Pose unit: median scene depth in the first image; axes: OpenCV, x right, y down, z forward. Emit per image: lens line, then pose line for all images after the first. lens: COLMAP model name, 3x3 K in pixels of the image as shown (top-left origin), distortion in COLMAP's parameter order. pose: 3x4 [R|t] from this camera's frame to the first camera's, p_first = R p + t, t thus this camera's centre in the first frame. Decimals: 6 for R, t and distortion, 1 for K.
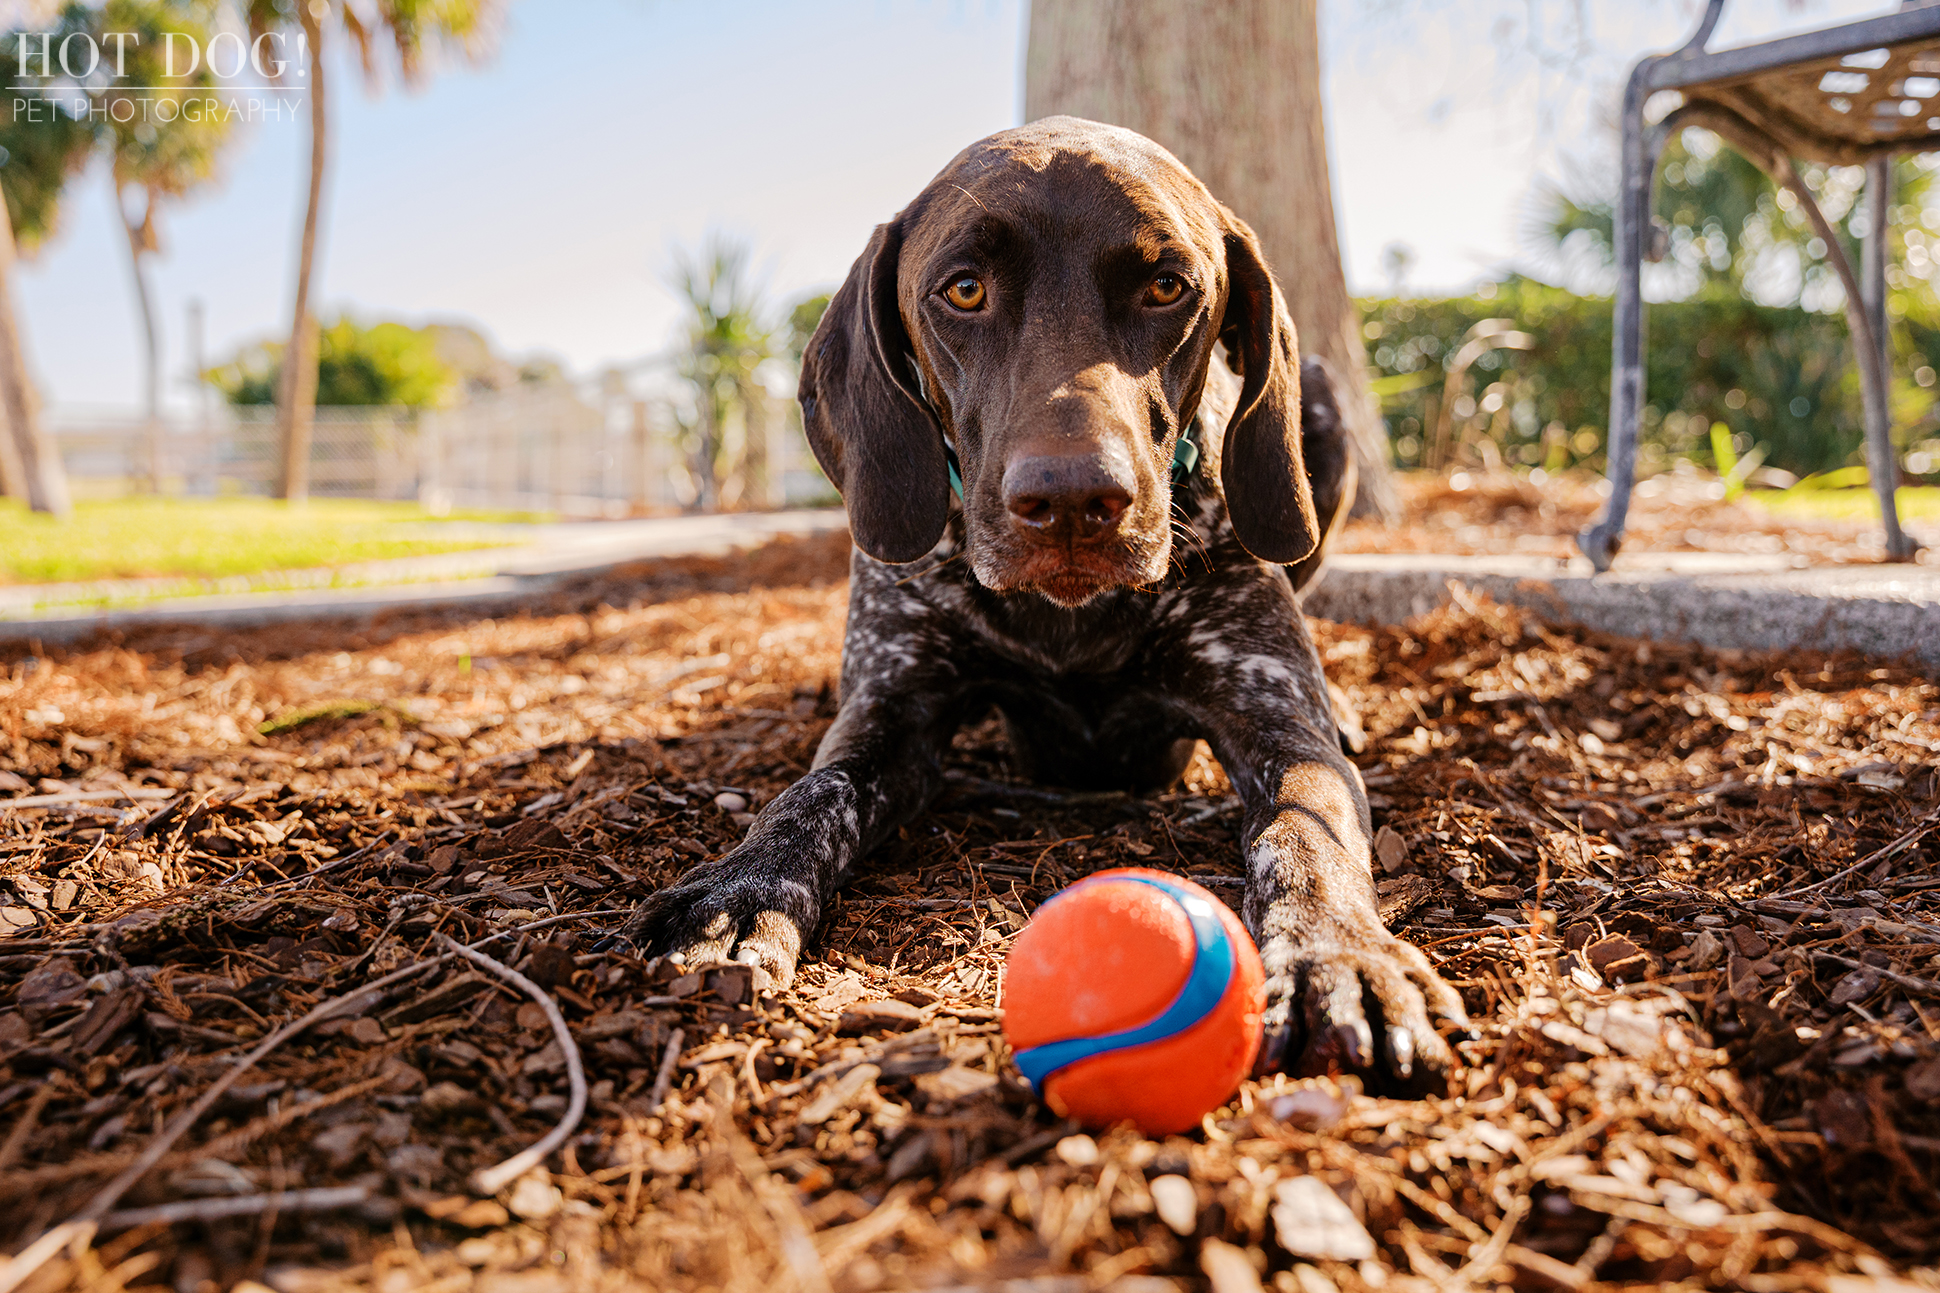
lens RADIAL K [[1827.7, 0, 973.7], [0, 1827.7, 647.2], [0, 0, 1]] dist [-0.049494, 0.000000]
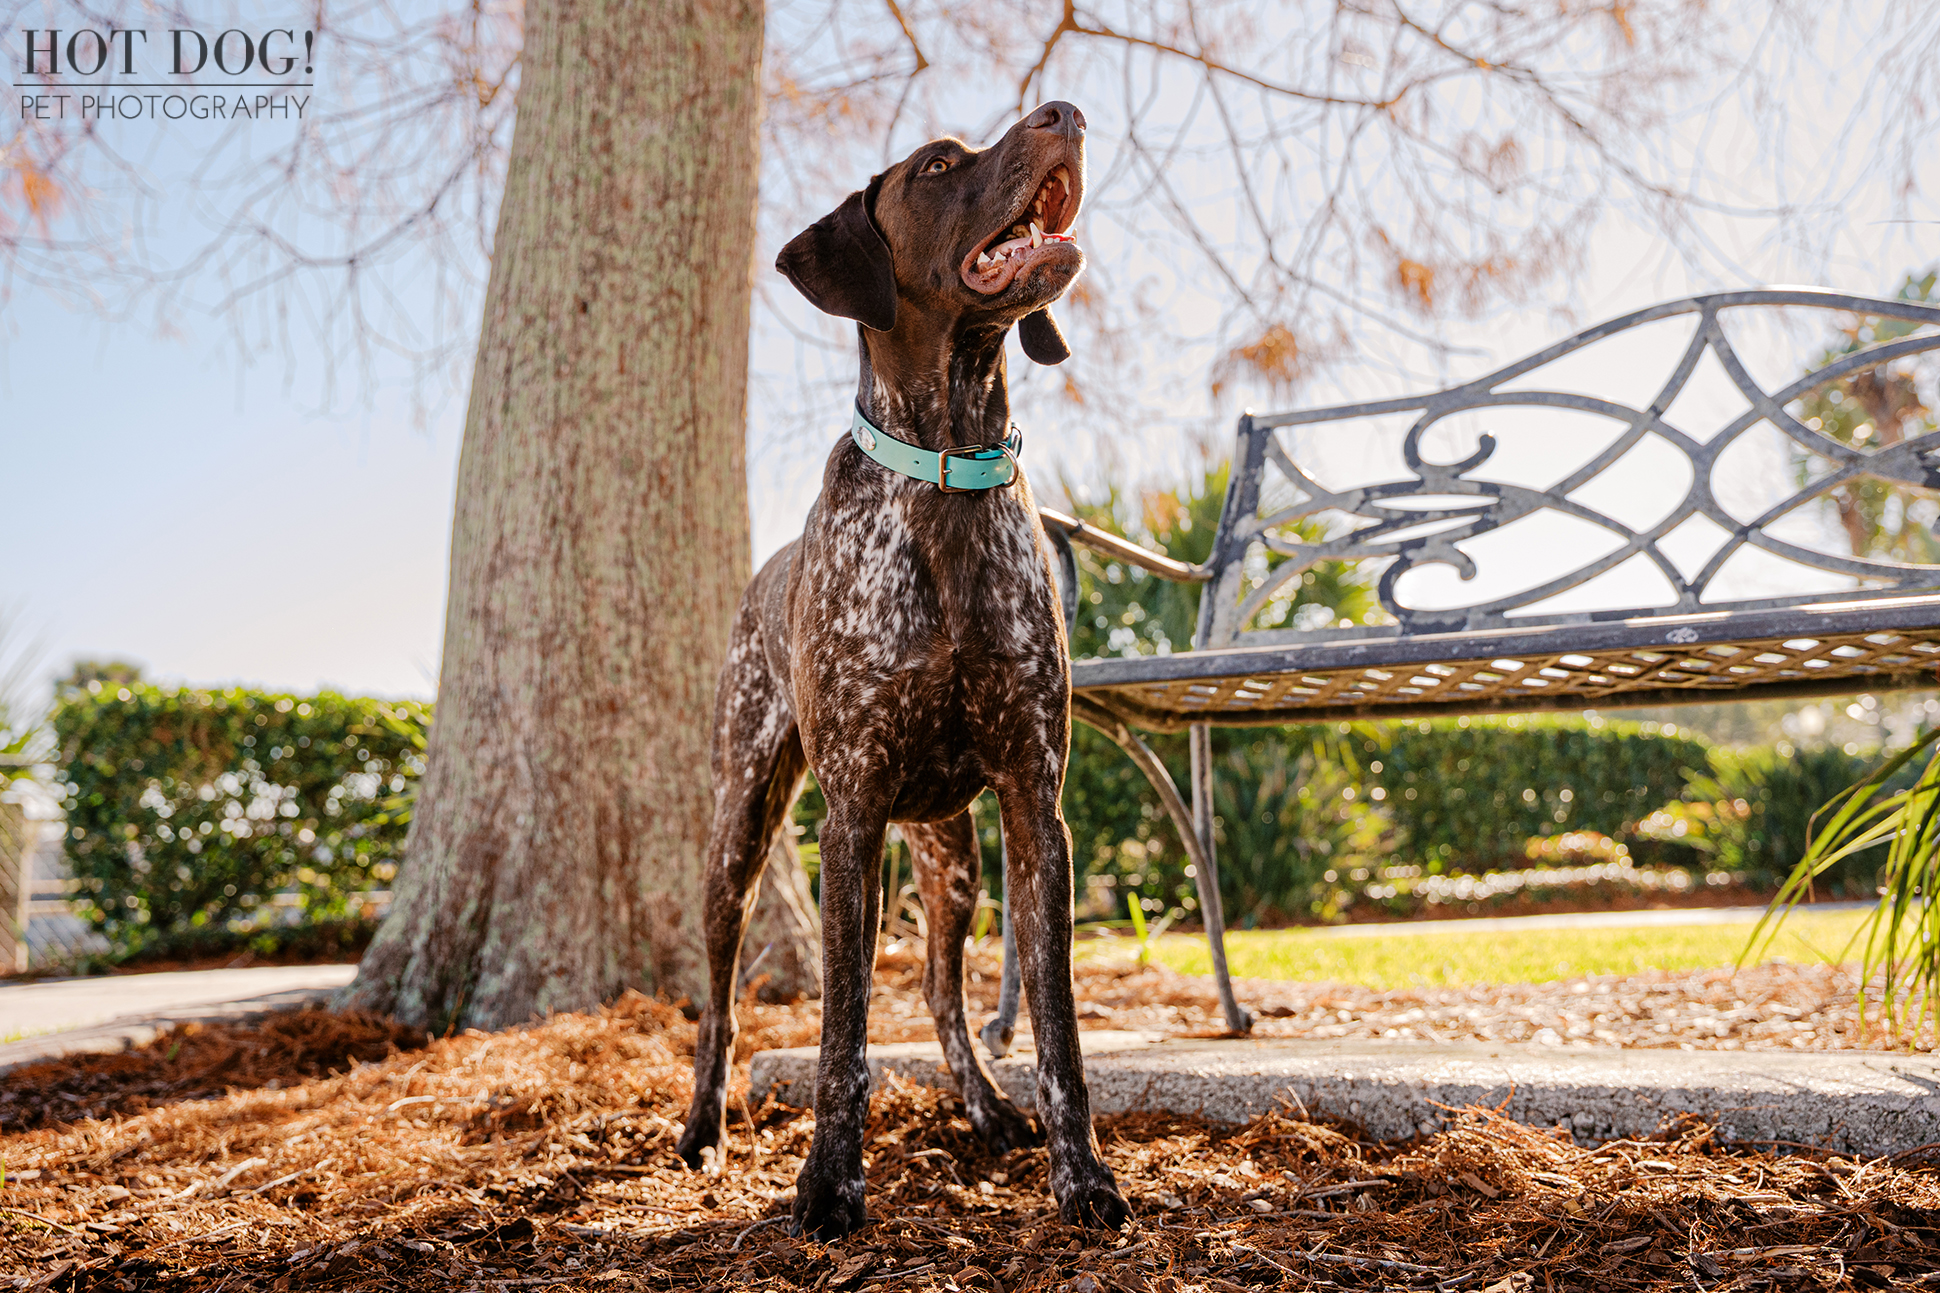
lens RADIAL K [[2130.8, 0, 969.9], [0, 2130.8, 650.0], [0, 0, 1]] dist [0.016074, 0.000000]
pose [[0.956767, 0.021154, 0.290085, -0.155945], [0.042485, 0.976490, -0.211334, -0.004669], [-0.287735, 0.214522, 0.933375, -0.609689]]
